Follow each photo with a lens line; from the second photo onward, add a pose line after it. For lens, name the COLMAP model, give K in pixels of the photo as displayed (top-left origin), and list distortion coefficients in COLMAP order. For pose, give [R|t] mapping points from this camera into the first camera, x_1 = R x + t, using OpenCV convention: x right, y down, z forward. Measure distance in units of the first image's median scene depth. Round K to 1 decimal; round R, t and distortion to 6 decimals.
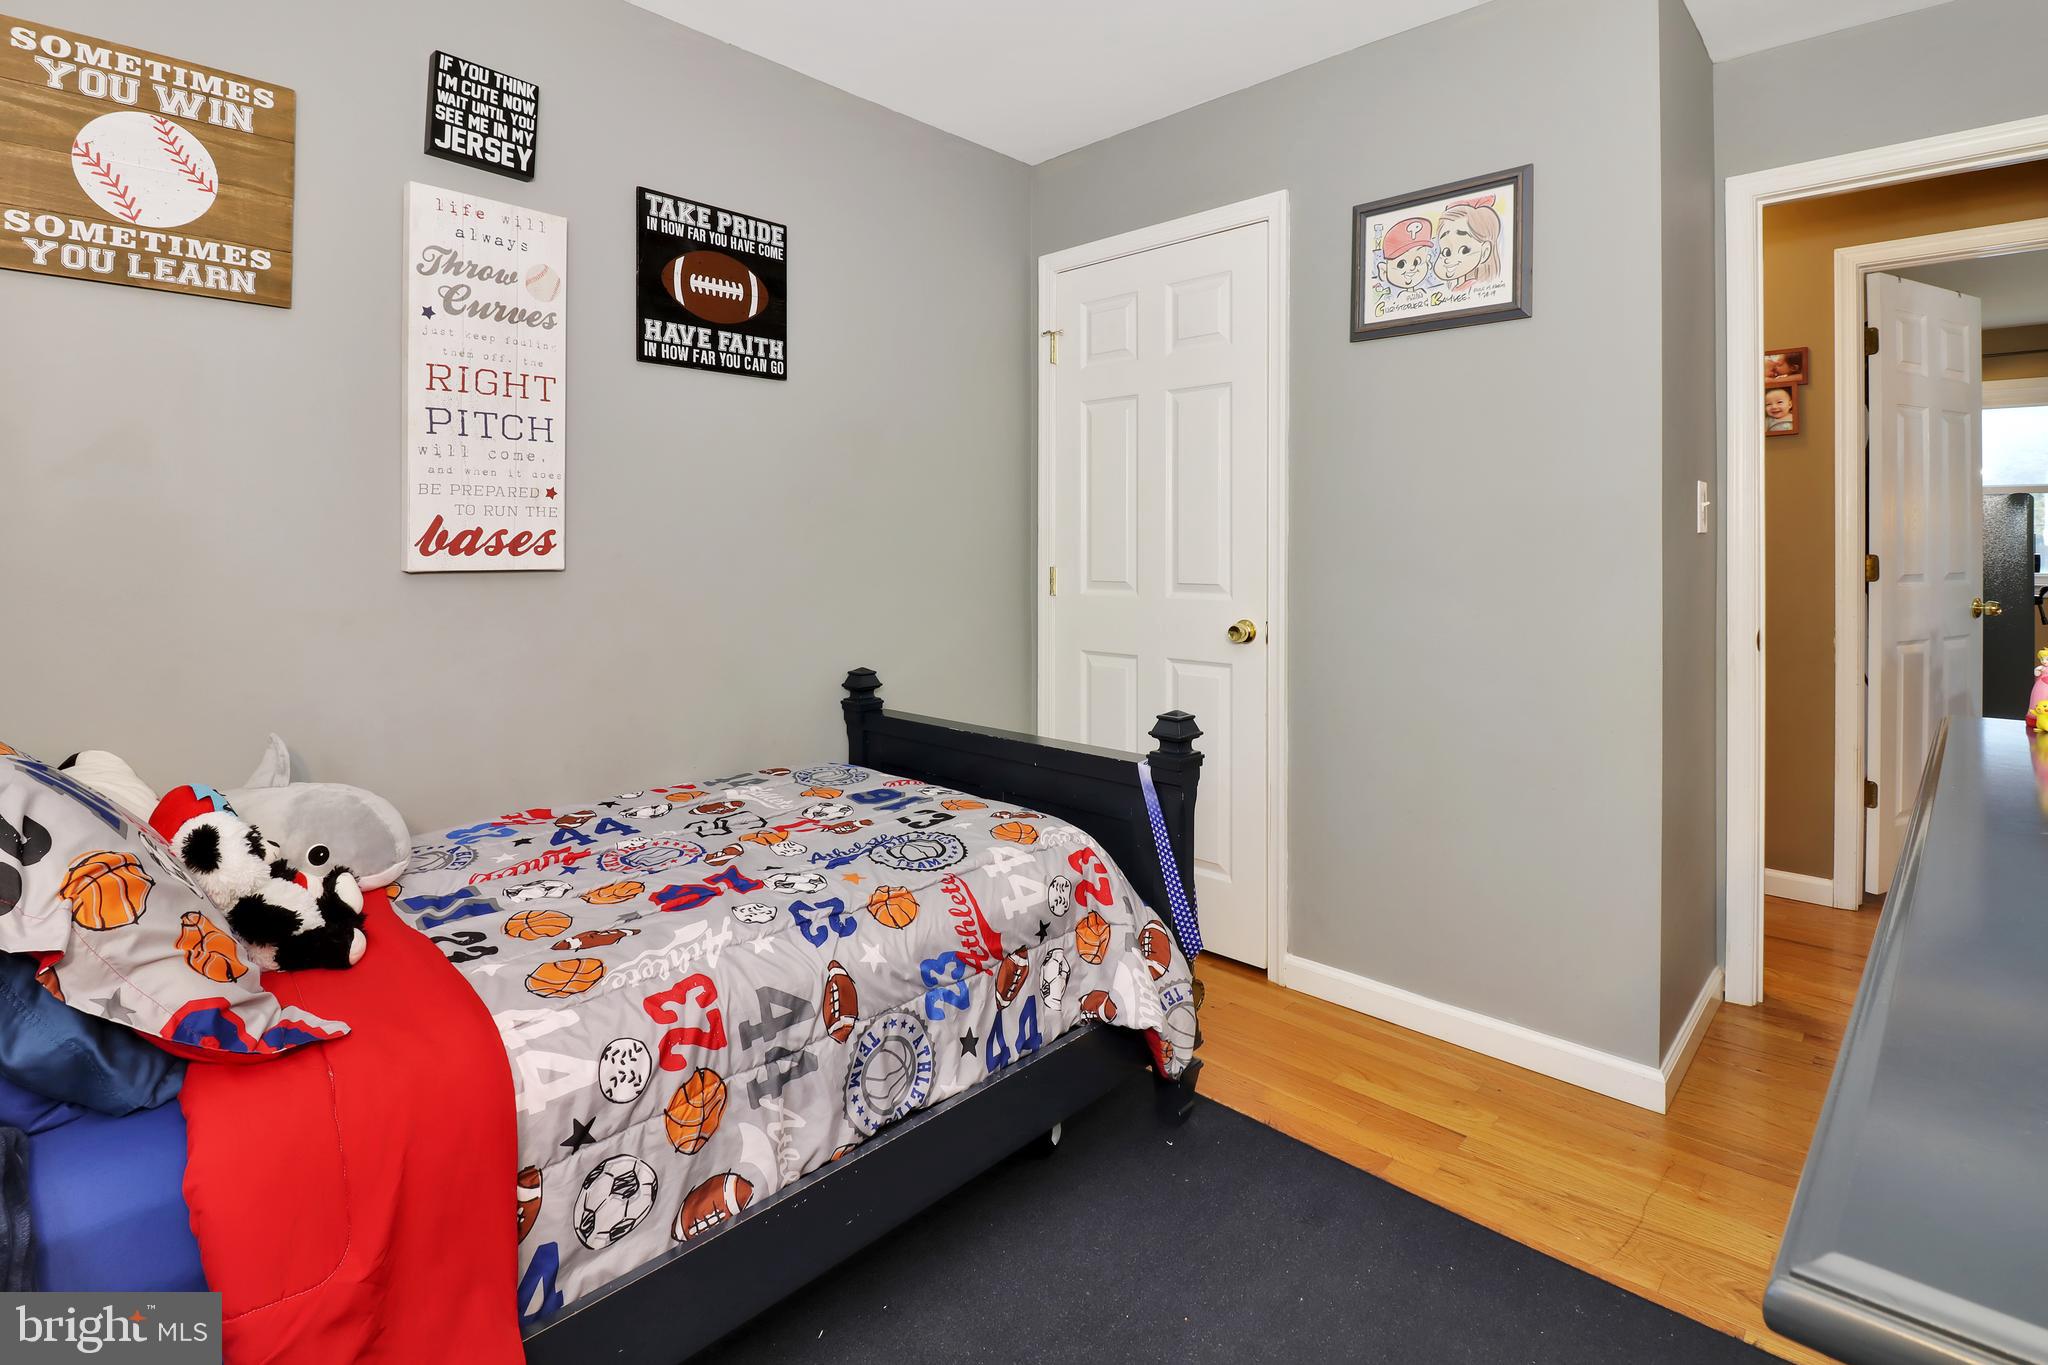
lens RADIAL K [[985.6, 0, 1019.8], [0, 985.6, 632.6], [0, 0, 1]] dist [-0.001465, -0.012813]
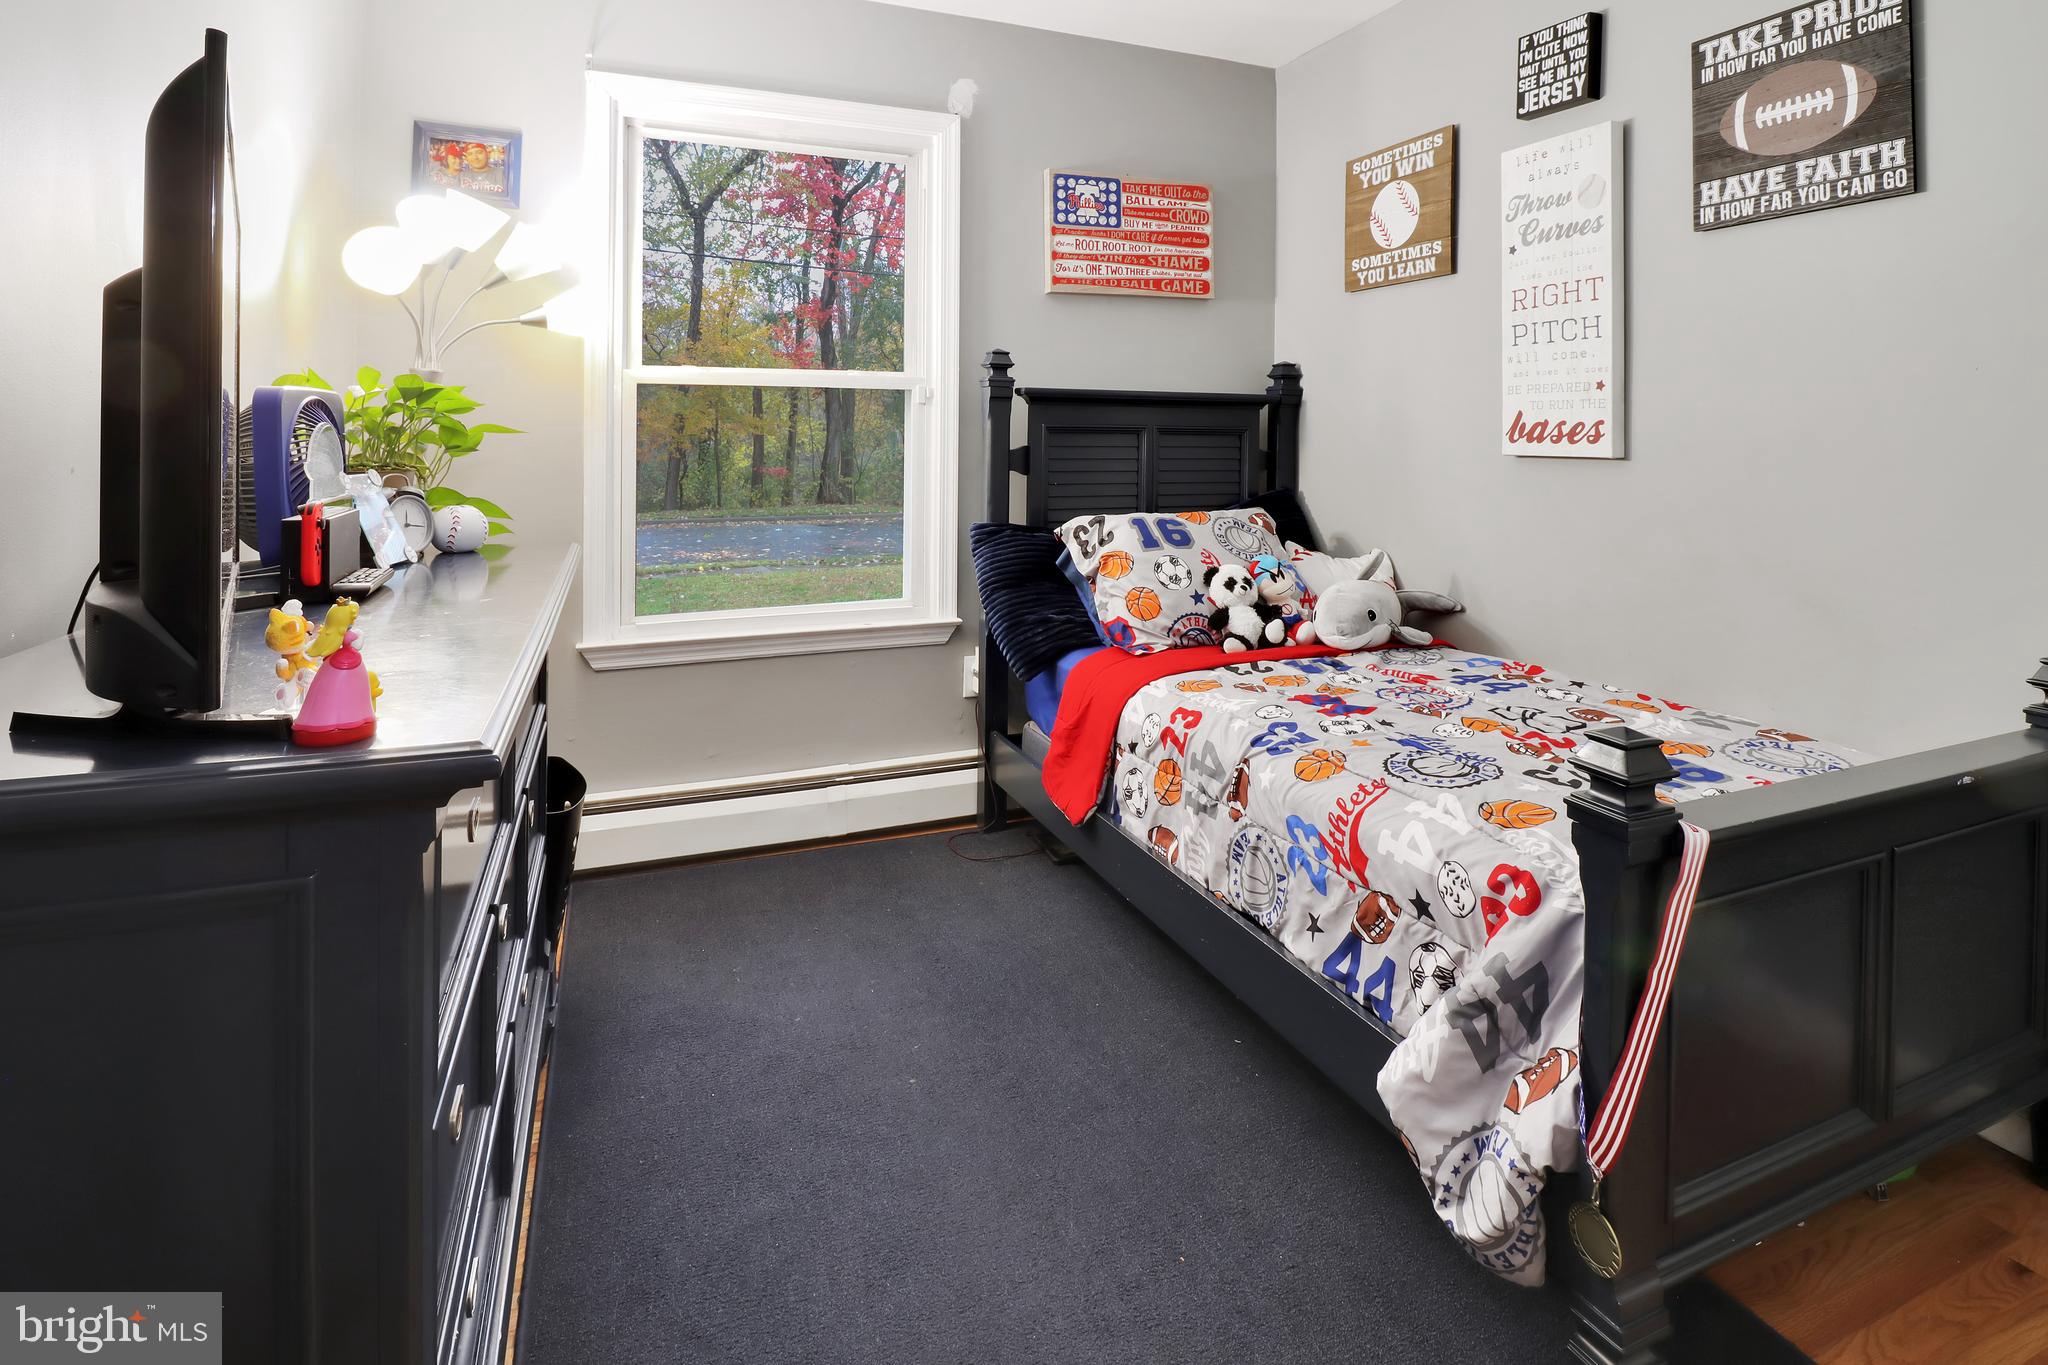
lens RADIAL K [[978.1, 0, 1022.3], [0, 978.1, 575.6], [0, 0, 1]] dist [-0.002439, -0.013889]
pose [[-0.398171, 0.125422, -0.908696, 0.765420], [-0.086464, 0.981067, 0.173297, -0.069000], [0.913227, 0.147571, -0.379788, 0.864171]]
